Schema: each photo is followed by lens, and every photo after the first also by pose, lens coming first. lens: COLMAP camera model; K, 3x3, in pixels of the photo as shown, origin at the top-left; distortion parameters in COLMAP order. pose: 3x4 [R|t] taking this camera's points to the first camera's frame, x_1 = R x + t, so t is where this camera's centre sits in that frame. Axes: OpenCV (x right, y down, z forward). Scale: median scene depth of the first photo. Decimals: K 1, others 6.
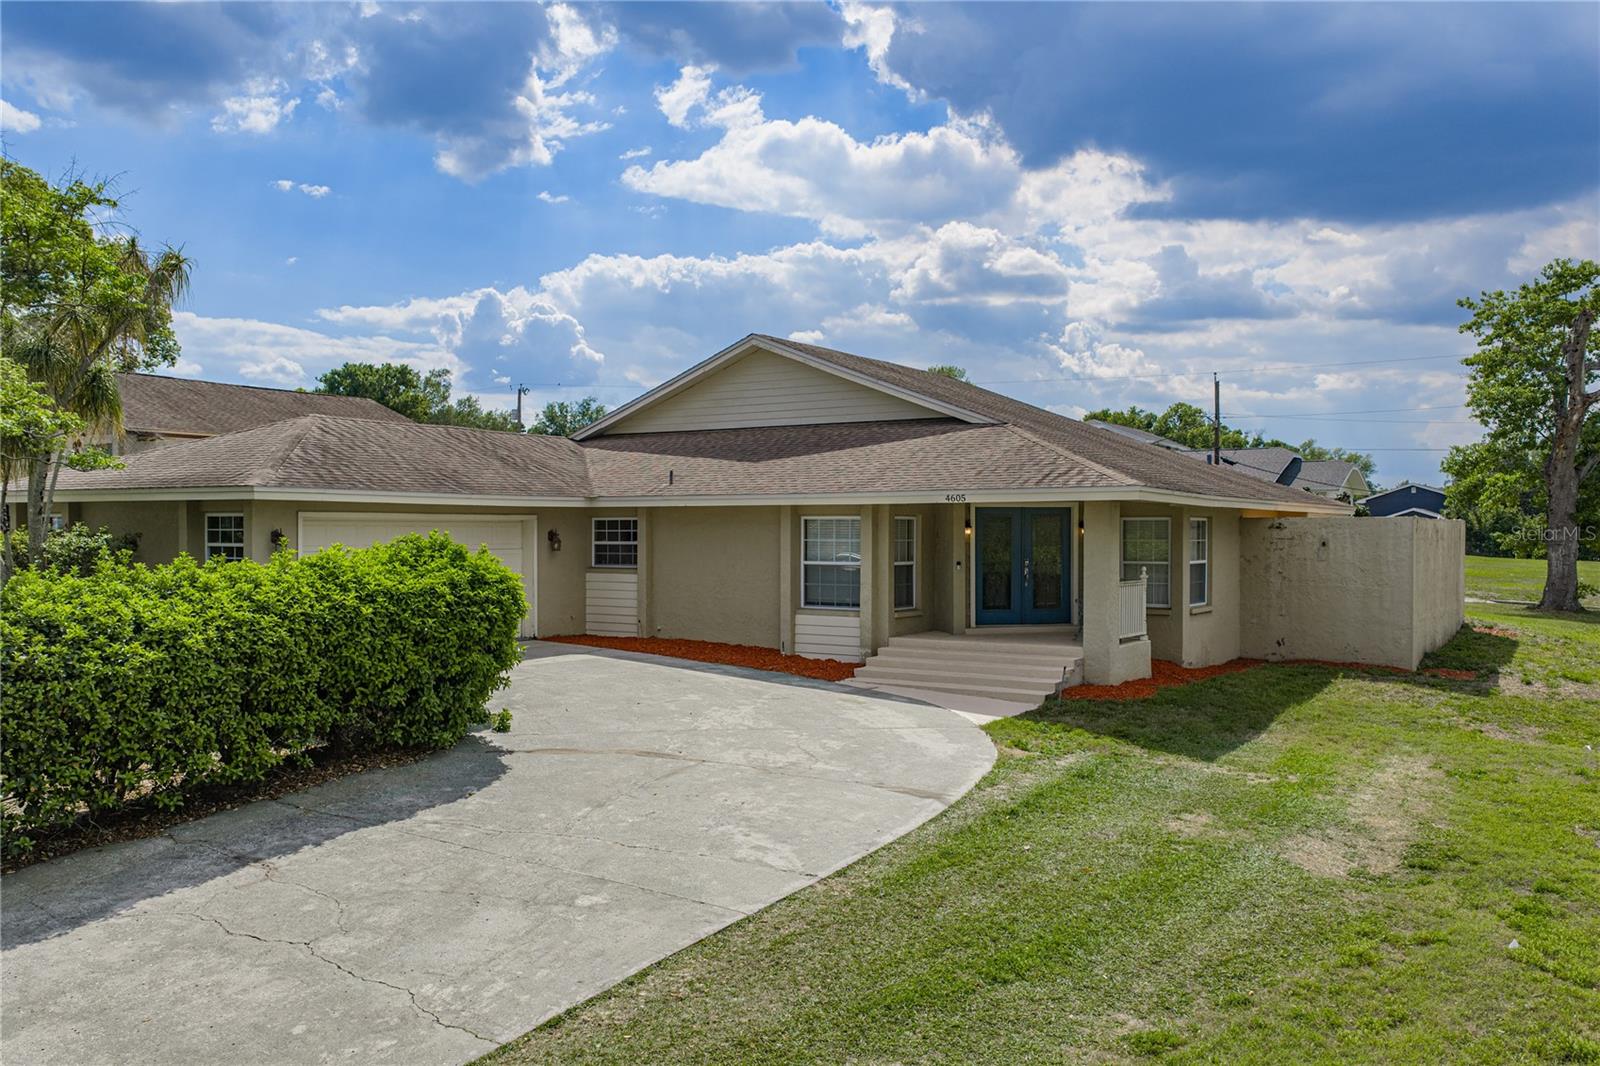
lens RADIAL K [[1331.3, 0, 795.5], [0, 1331.3, 539.0], [0, 0, 1]] dist [0.033349, 0.010228]
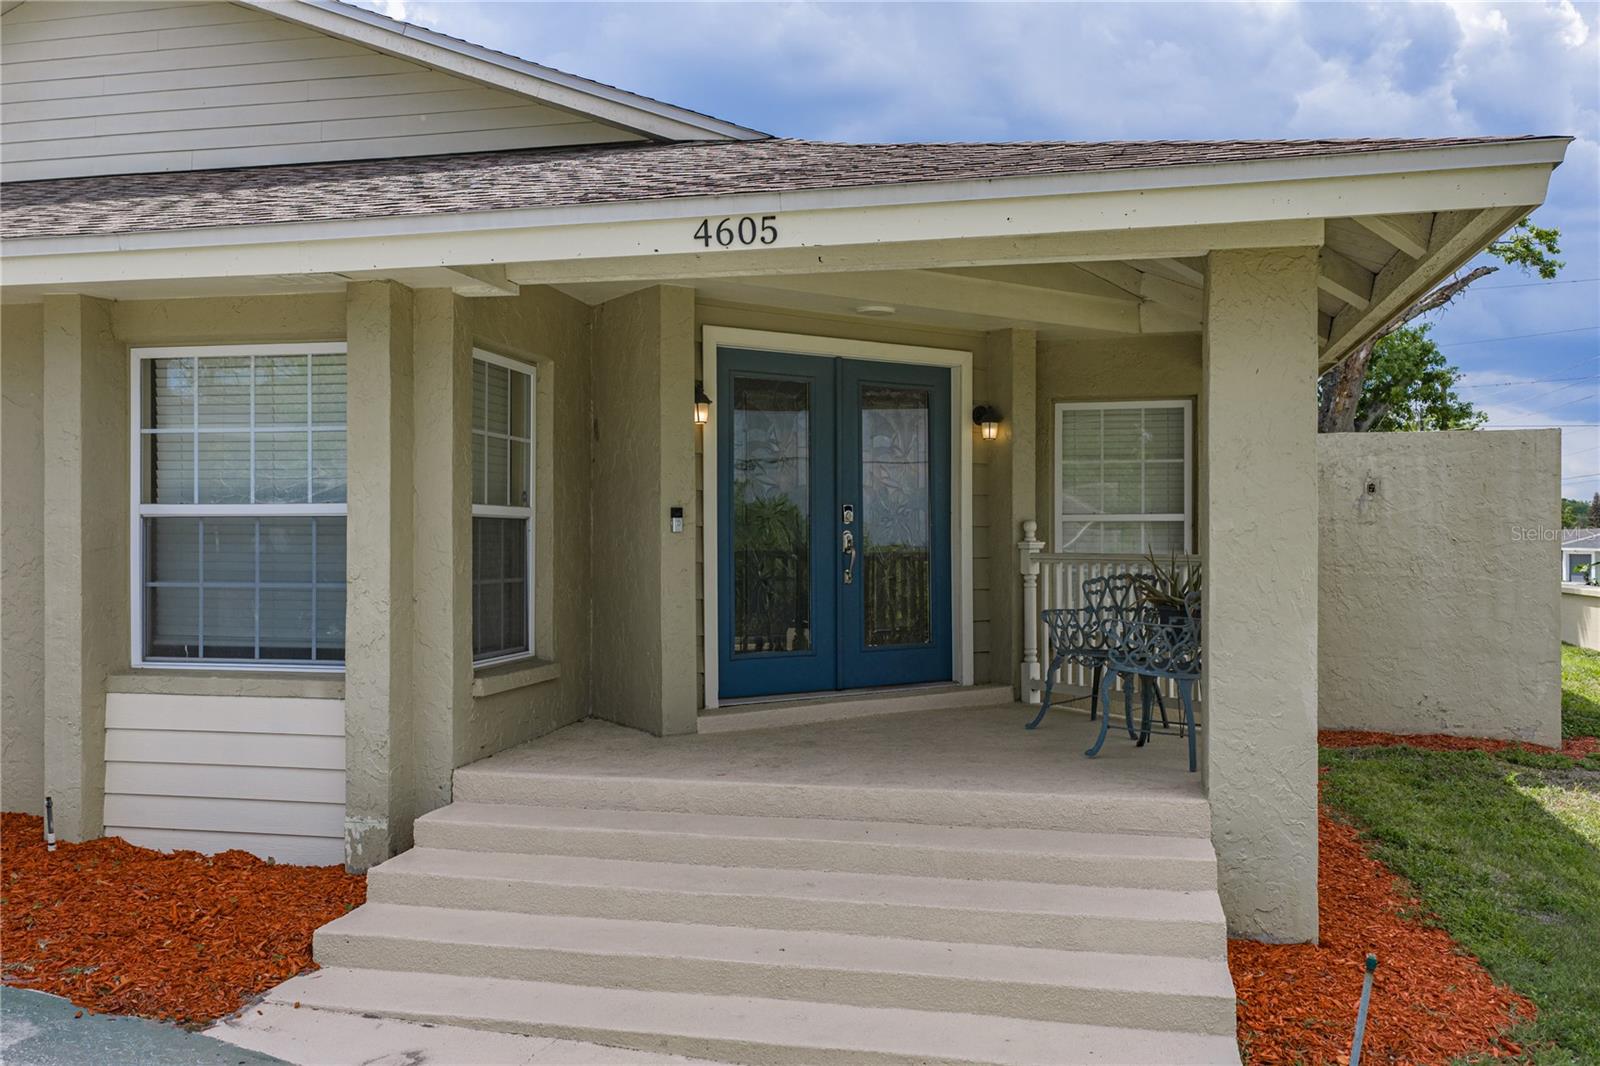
lens RADIAL K [[1331.3, 0, 795.5], [0, 1331.3, 539.0], [0, 0, 1]] dist [0.033349, 0.010228]
pose [[0.938685, -0.001517, 0.344773, 0.038616], [0.003572, 0.999979, -0.005326, 0.025970], [-0.344758, 0.006231, 0.938671, 0.676691]]
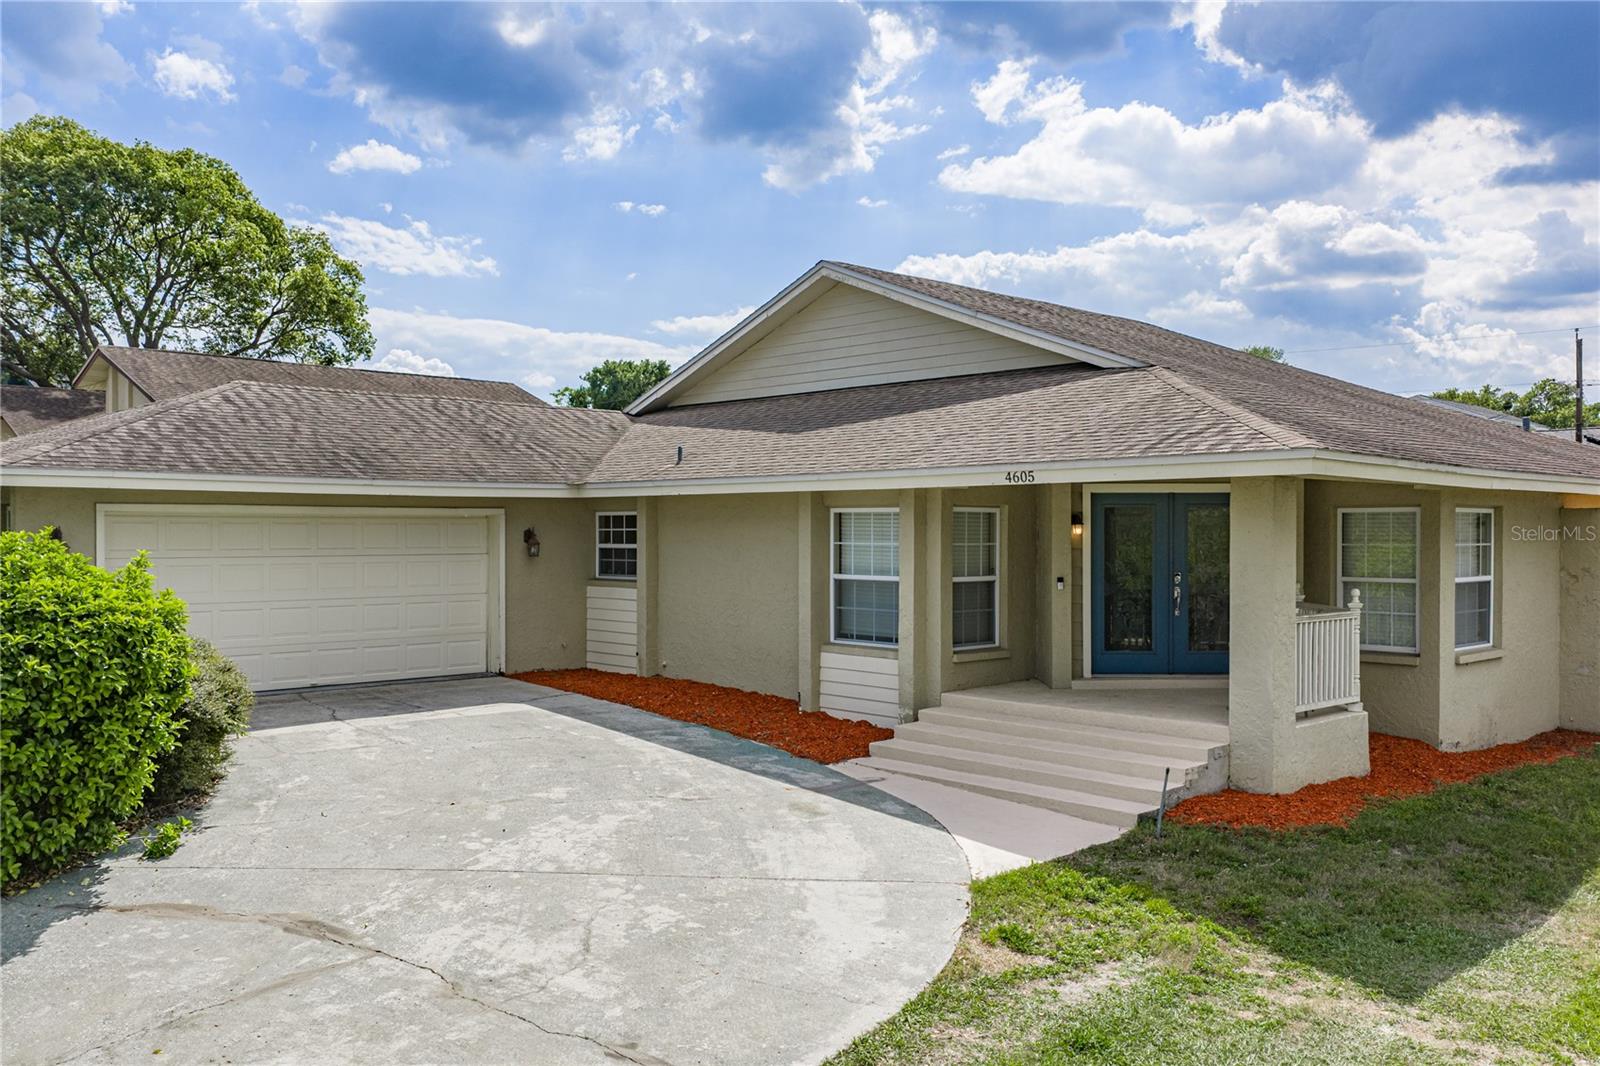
lens RADIAL K [[1331.3, 0, 795.5], [0, 1331.3, 539.0], [0, 0, 1]] dist [0.033349, 0.010228]
pose [[0.972235, 0.000974, -0.234004, 0.146146], [-0.000757, 0.999999, 0.001015, -0.001941], [0.234005, -0.000809, 0.972235, 0.330148]]
